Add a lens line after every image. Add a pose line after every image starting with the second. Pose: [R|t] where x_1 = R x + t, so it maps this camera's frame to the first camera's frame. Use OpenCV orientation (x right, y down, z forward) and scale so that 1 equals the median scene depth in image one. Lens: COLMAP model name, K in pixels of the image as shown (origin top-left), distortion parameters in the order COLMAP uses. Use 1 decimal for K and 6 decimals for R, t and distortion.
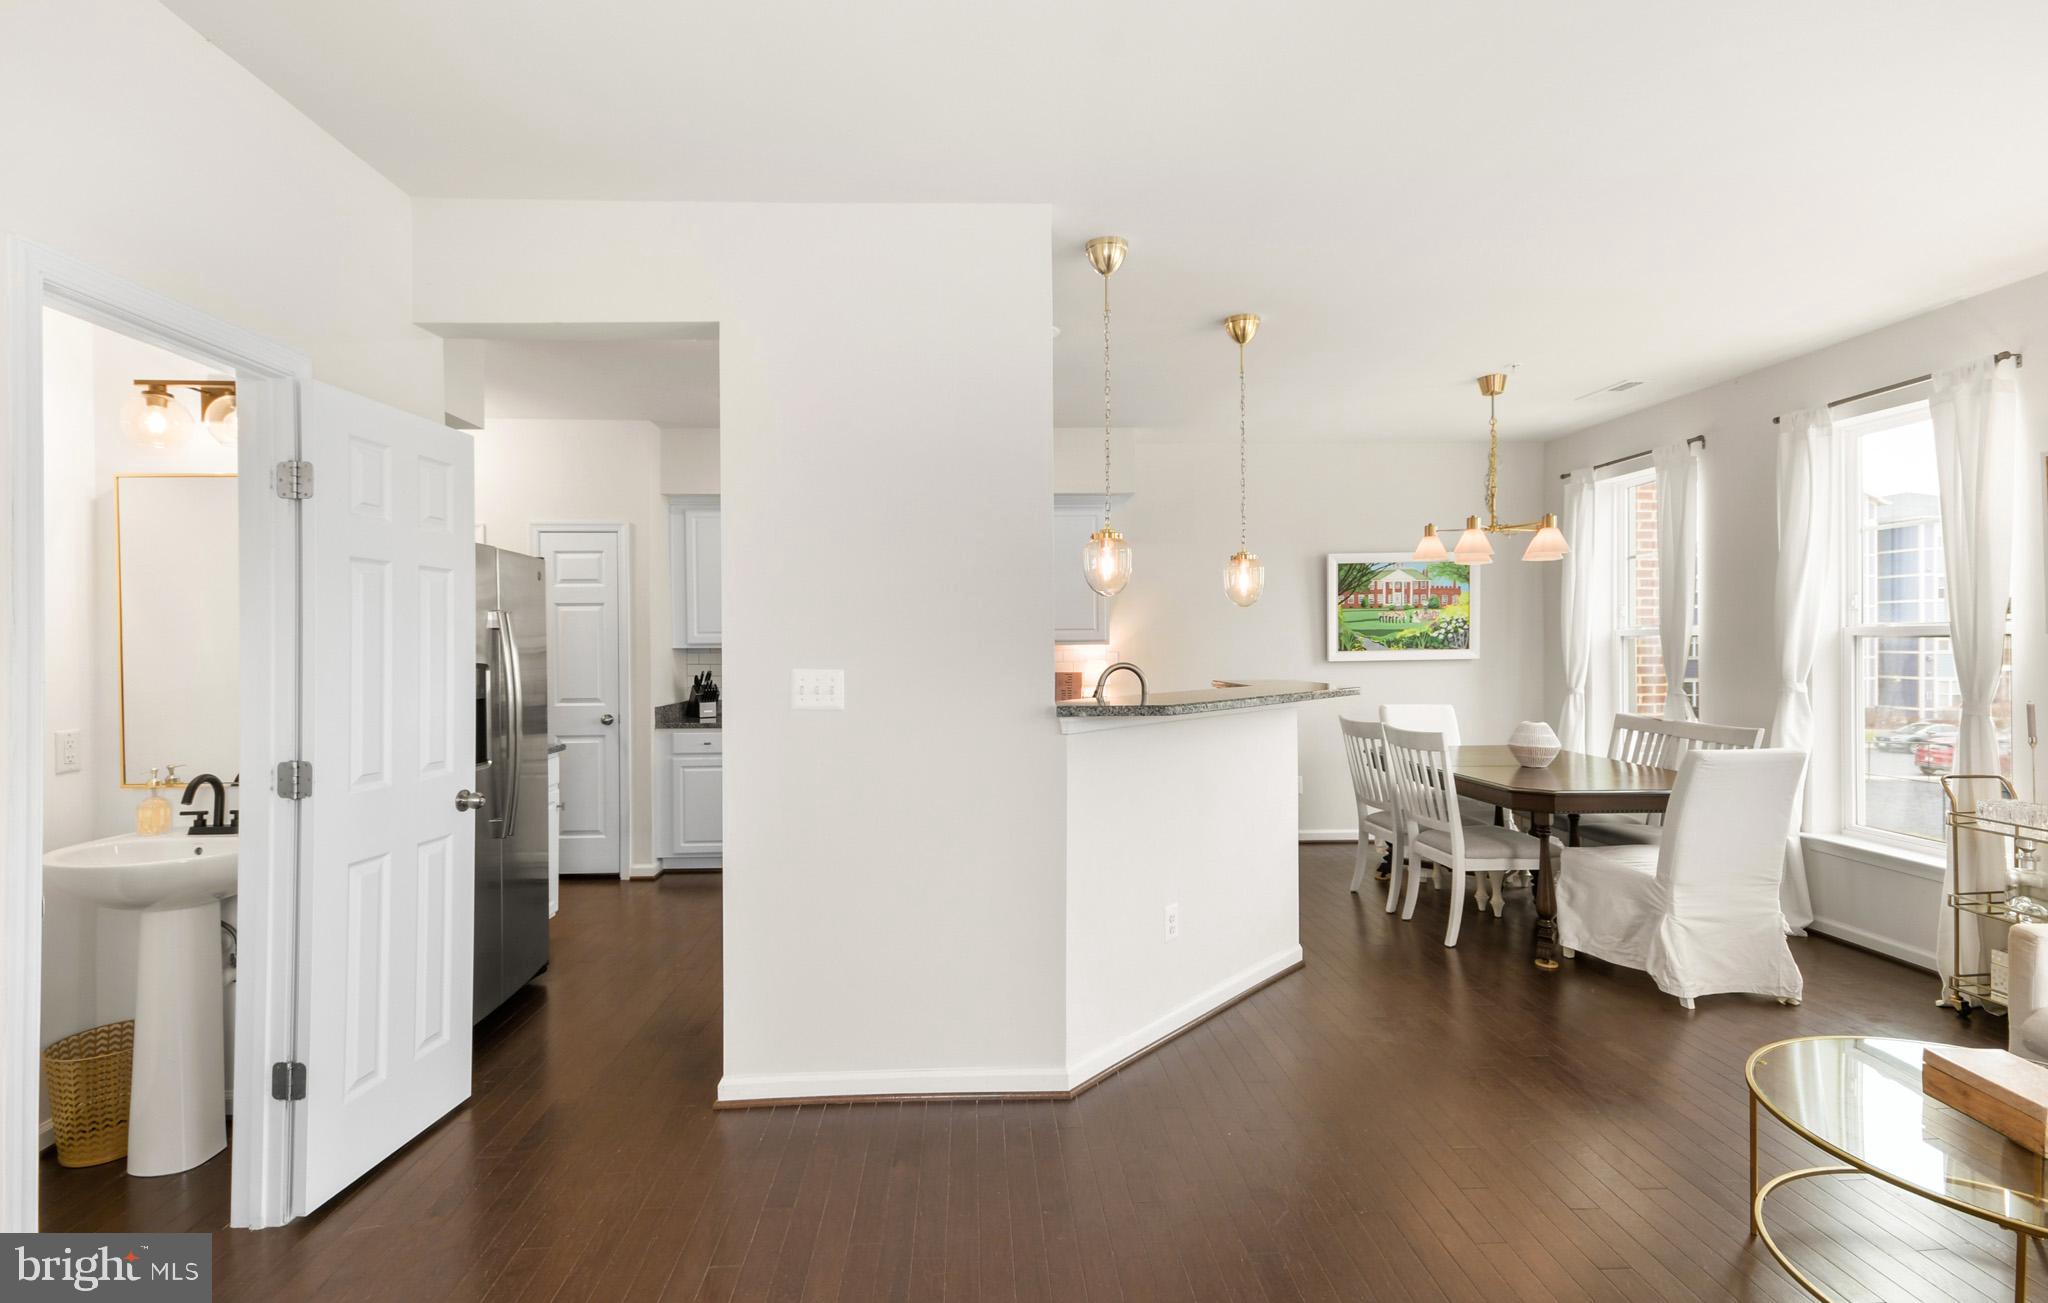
lens RADIAL K [[931.4, 0, 991.2], [0, 931.4, 640.7], [0, 0, 1]] dist [0.018474, -0.008917]
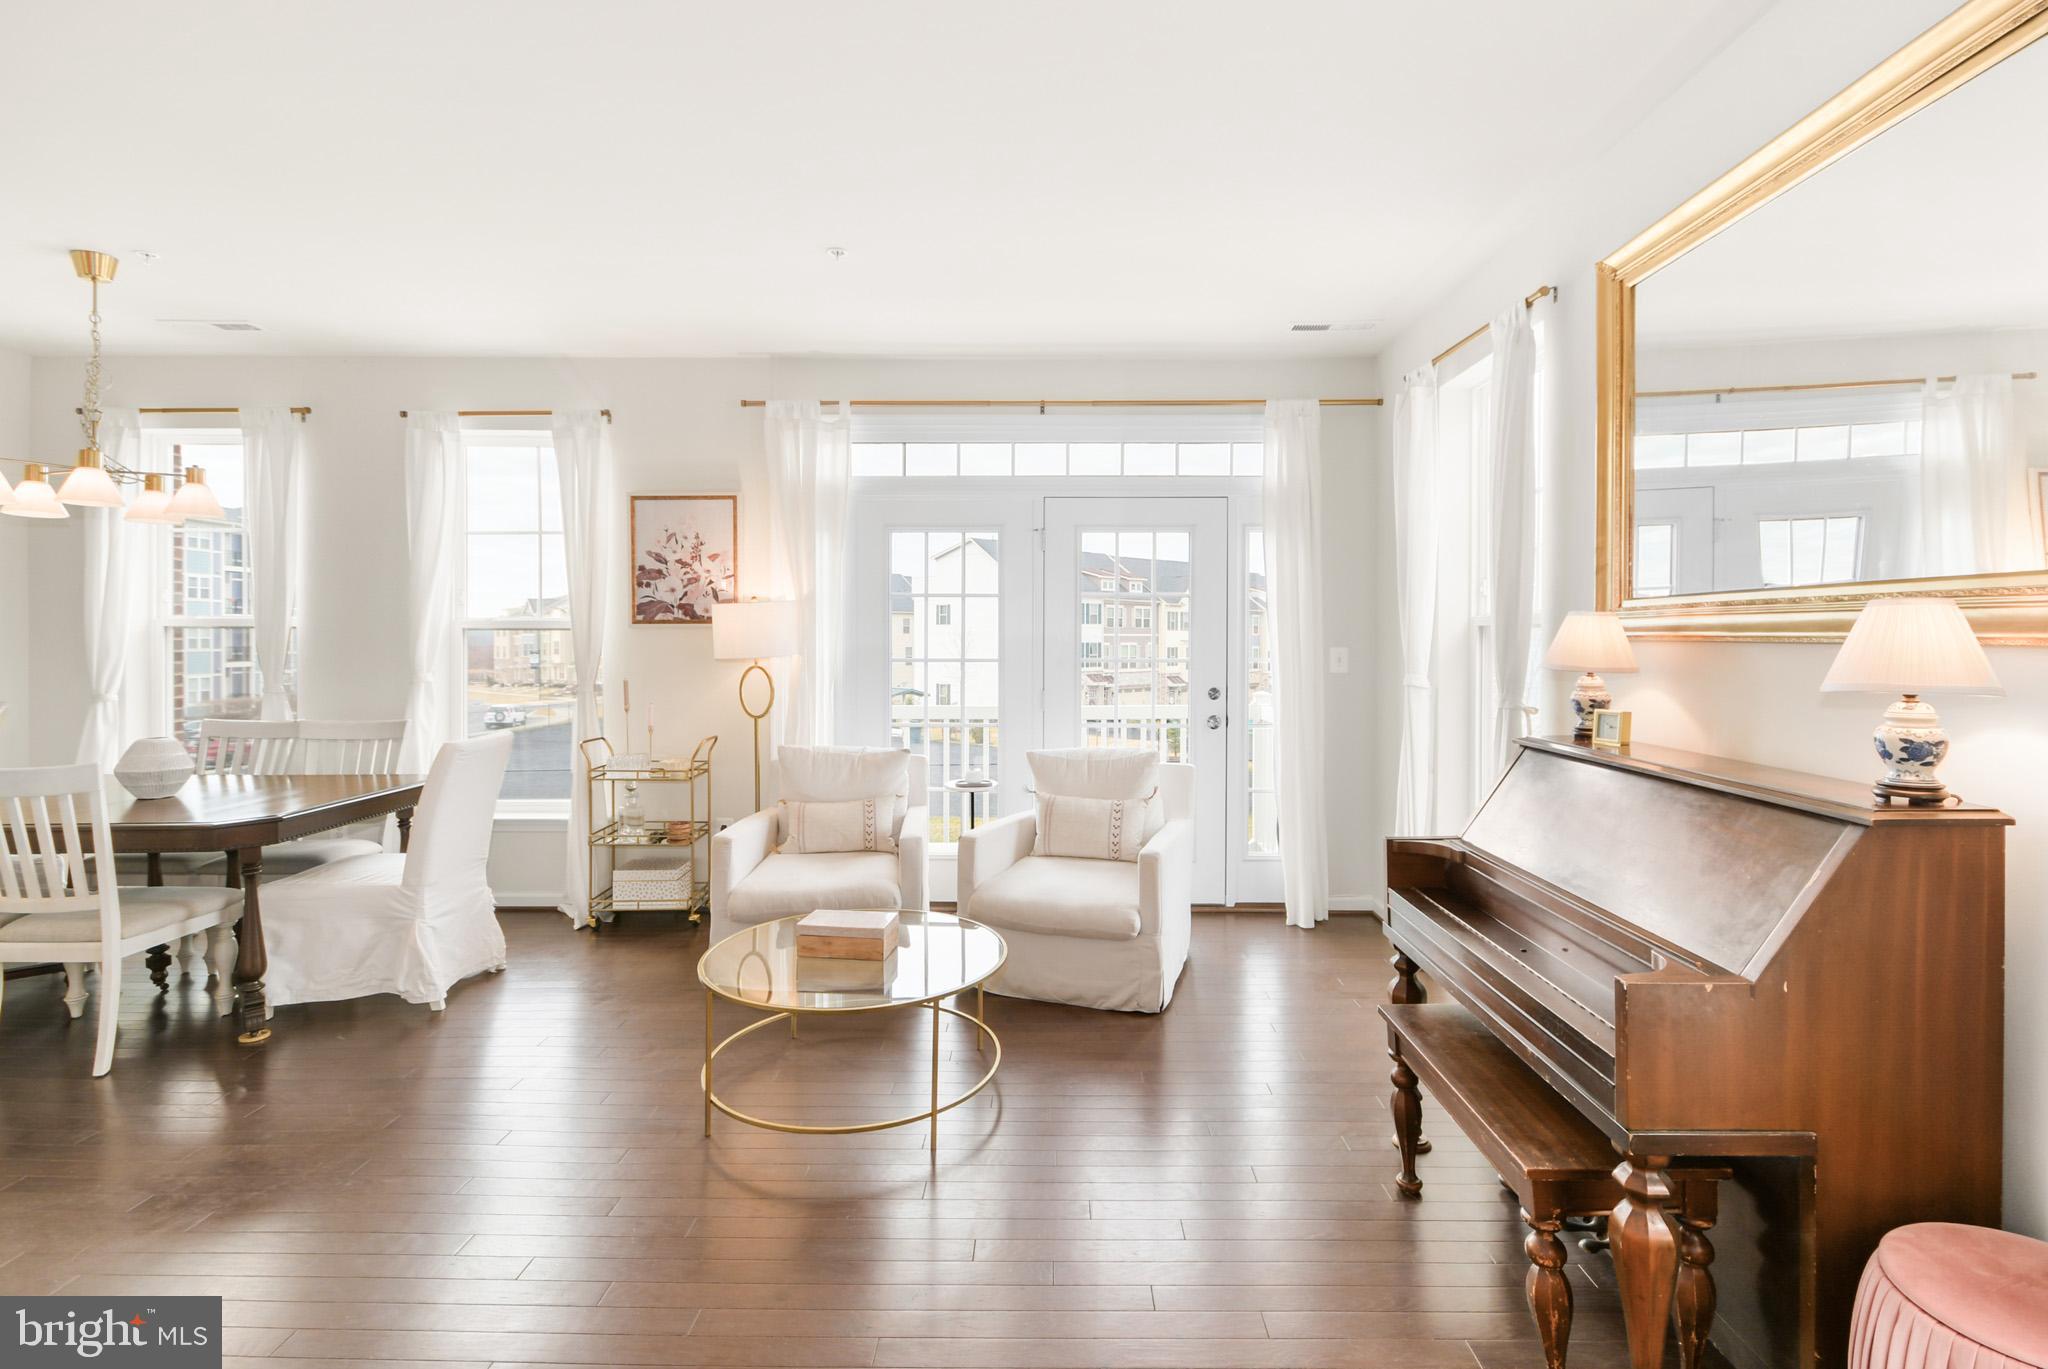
lens RADIAL K [[956.9, 0, 1047.6], [0, 956.9, 640.8], [0, 0, 1]] dist [0.014695, -0.004477]
pose [[0.042856, -0.000594, 0.999081, -0.159646], [-0.000822, 0.999999, 0.000629, 0.007811], [-0.999081, -0.000848, 0.042855, 0.241272]]
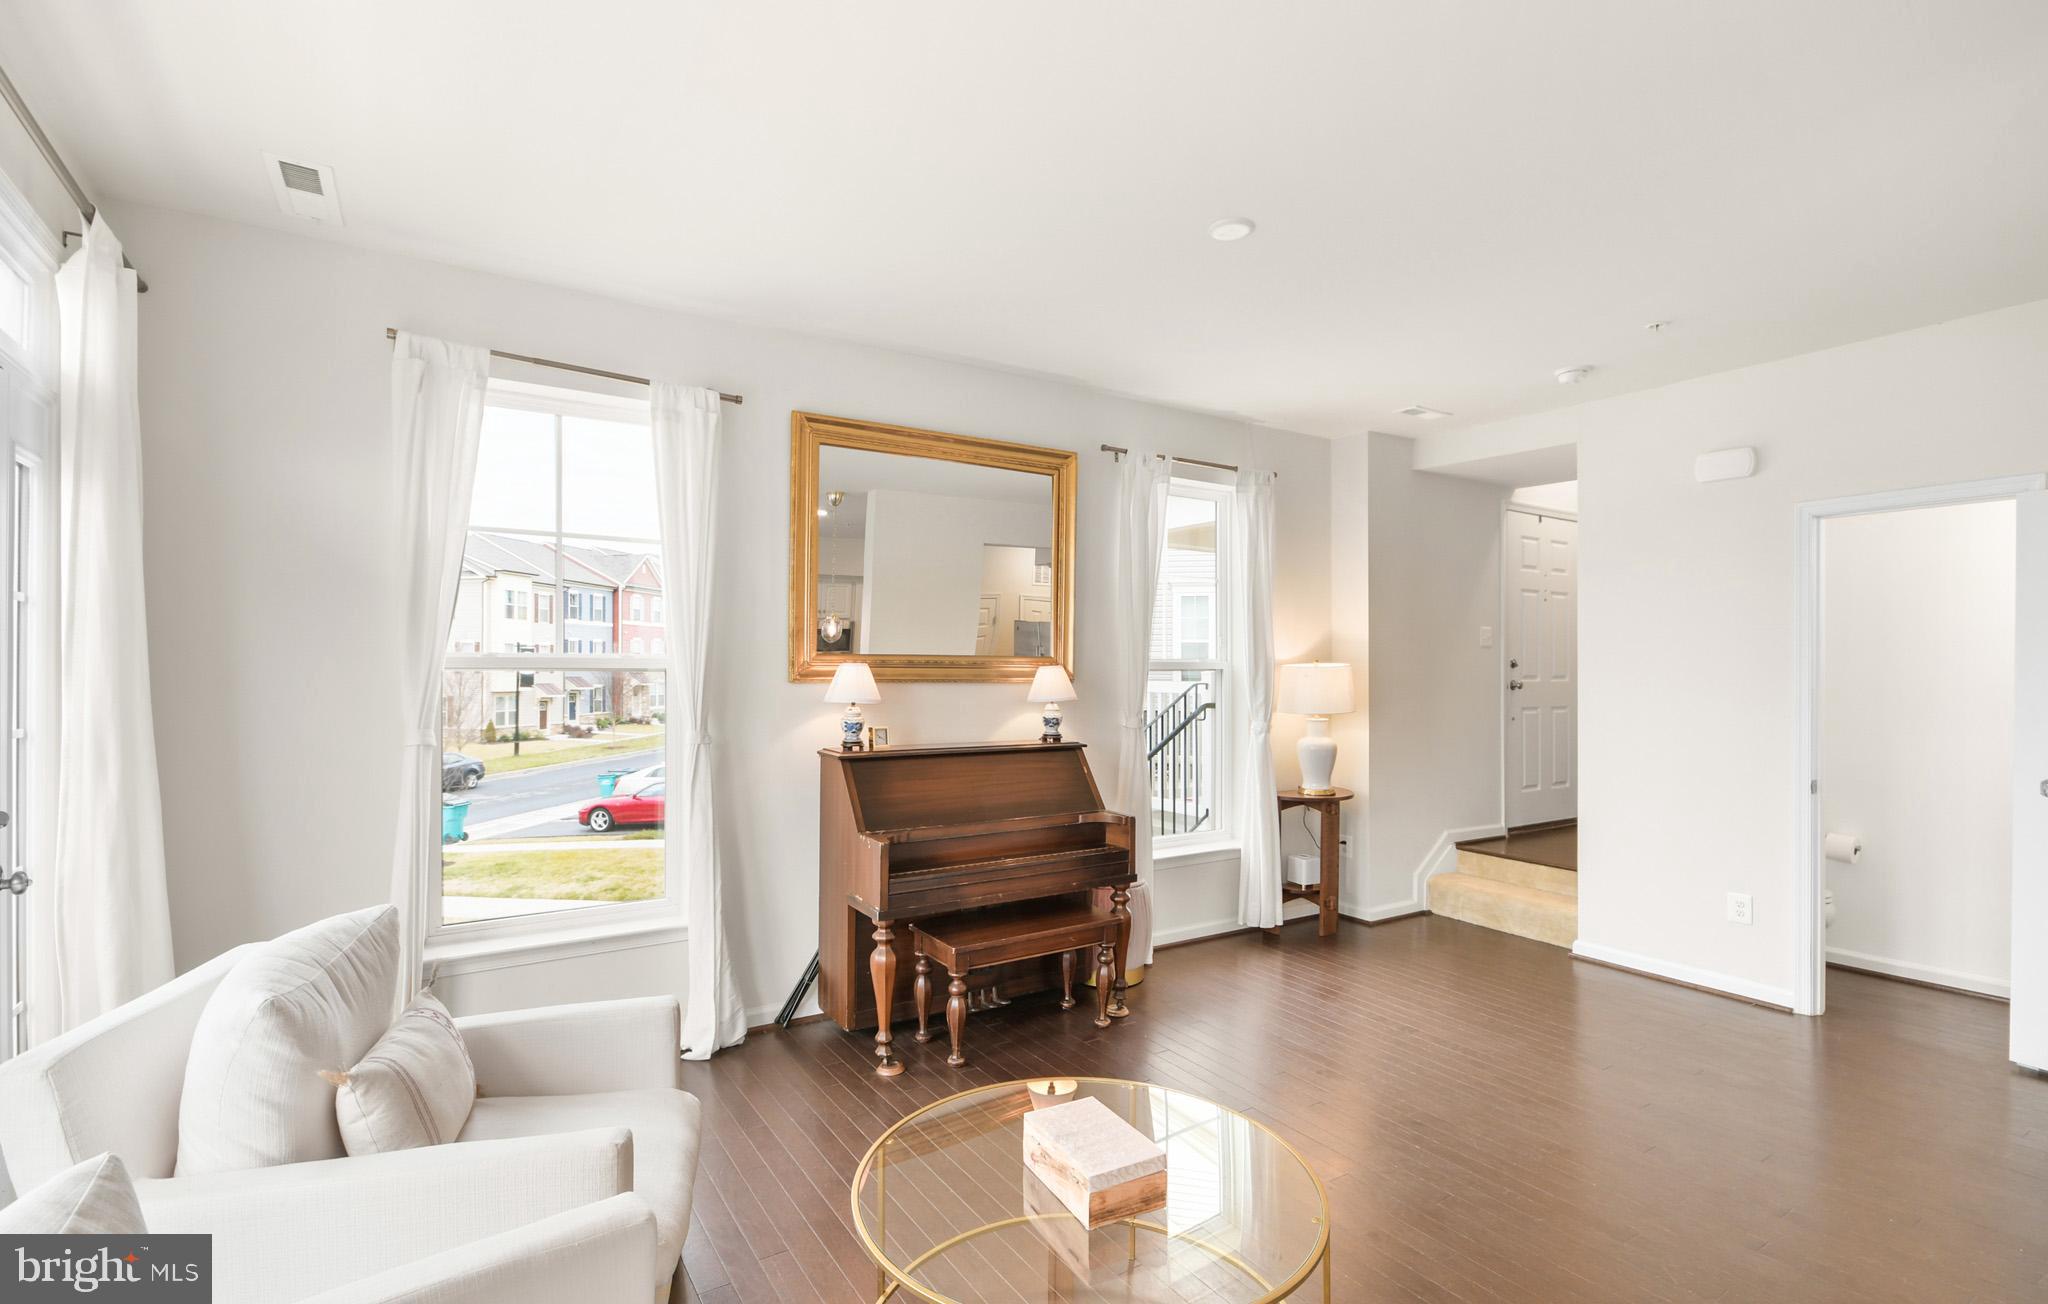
lens RADIAL K [[931.4, 0, 1002.8], [0, 931.4, 677.8], [0, 0, 1]] dist [0.018474, -0.008917]
pose [[-0.872907, 0.005107, -0.487860, 0.635308], [0.004631, 0.999987, 0.002183, 0.002990], [0.487865, -0.000354, -0.872919, 0.687112]]
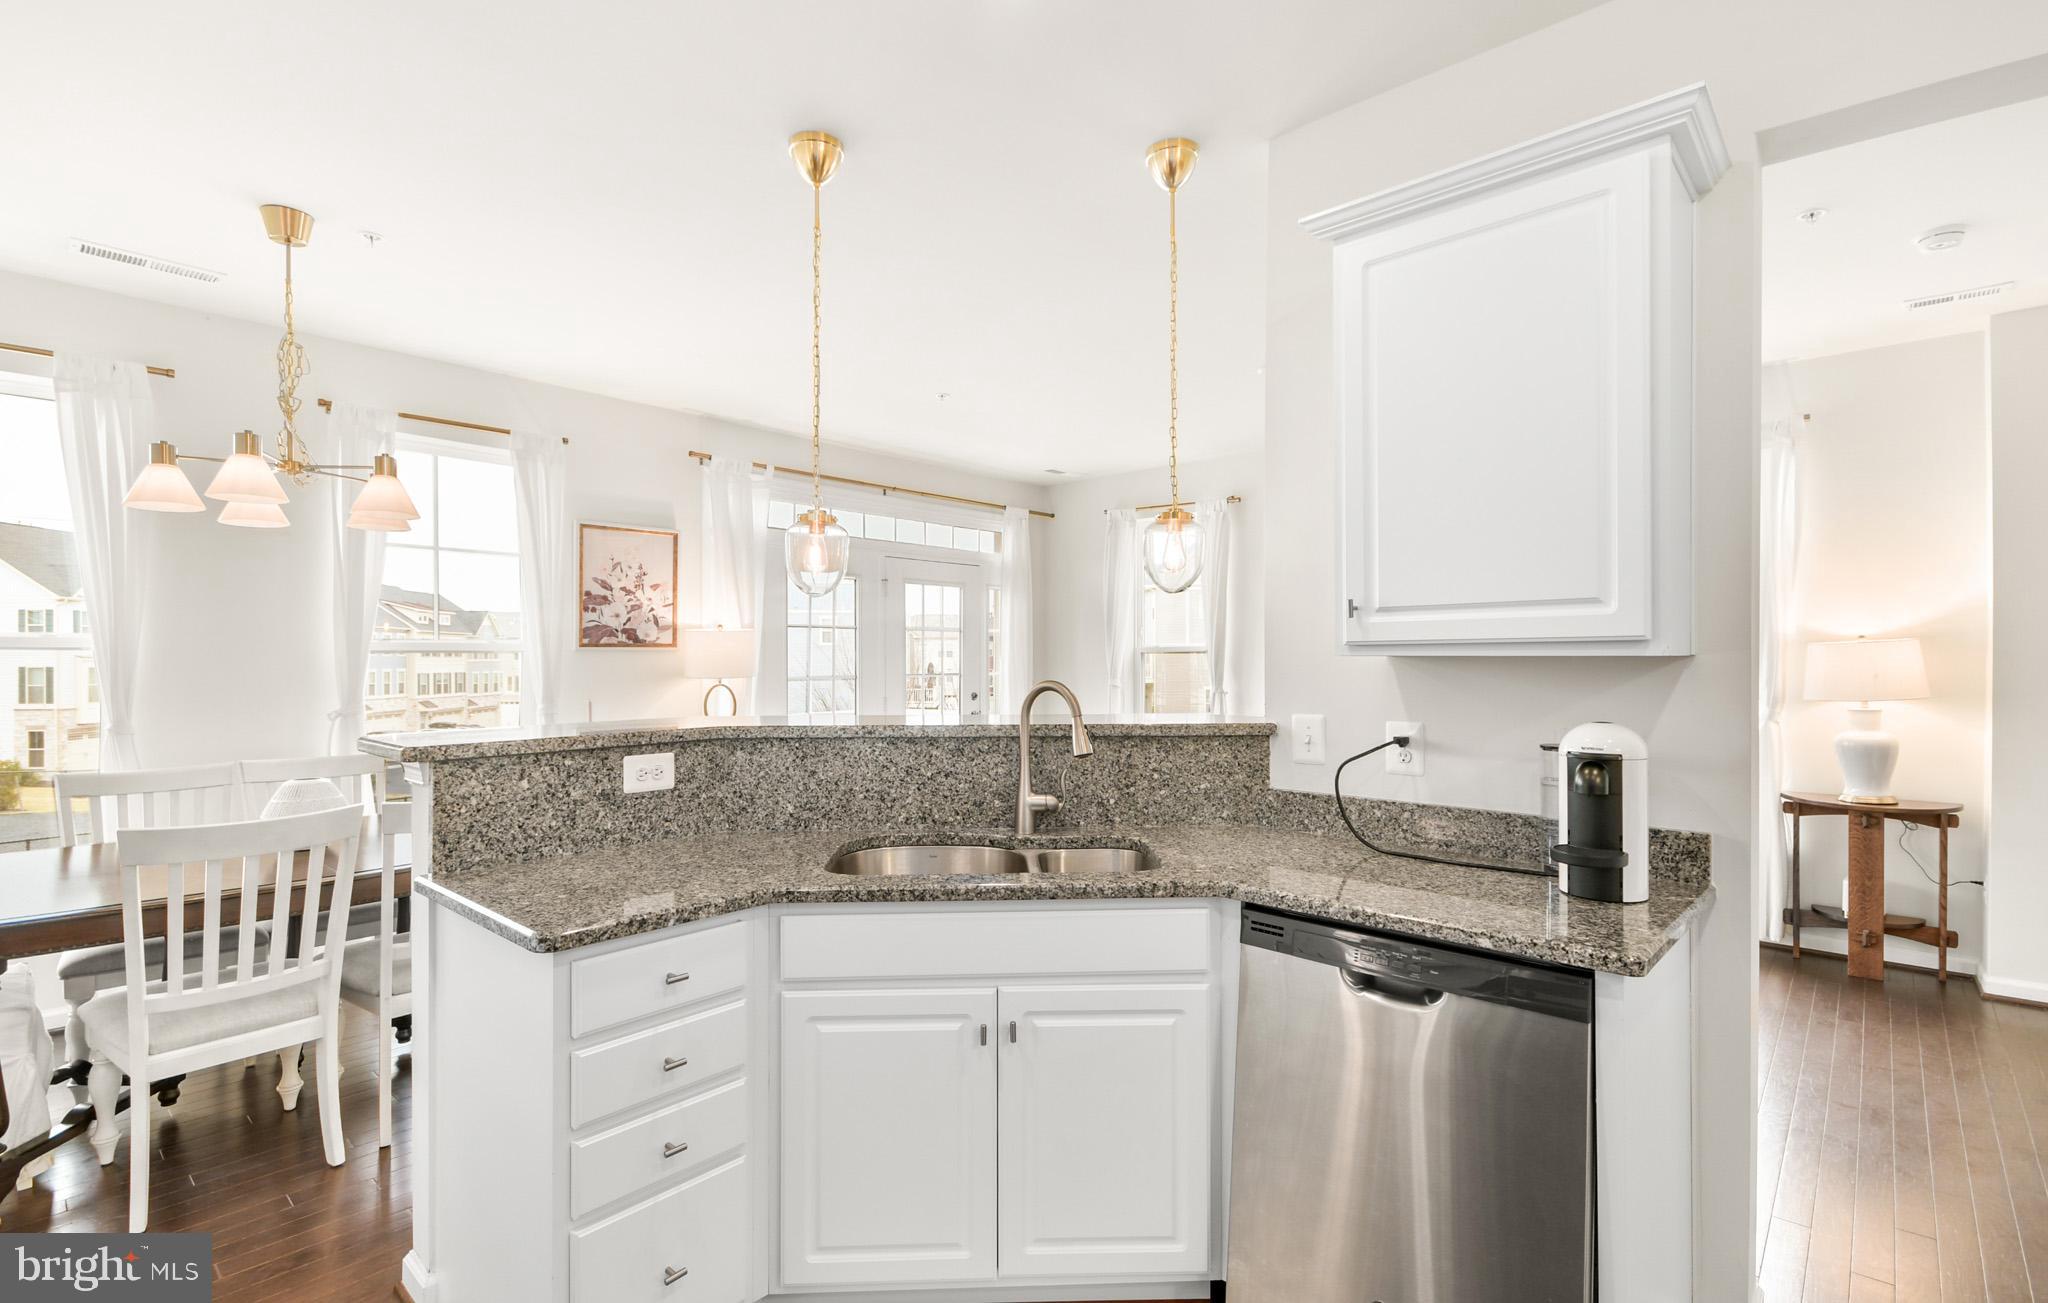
lens RADIAL K [[931.4, 0, 1013.7], [0, 931.4, 642.7], [0, 0, 1]] dist [0.018474, -0.008917]
pose [[-0.708465, 0.015023, 0.705586, -0.221011], [0.003869, 0.999841, -0.017403, 0.005733], [-0.705735, -0.009600, -0.708411, 1.077906]]
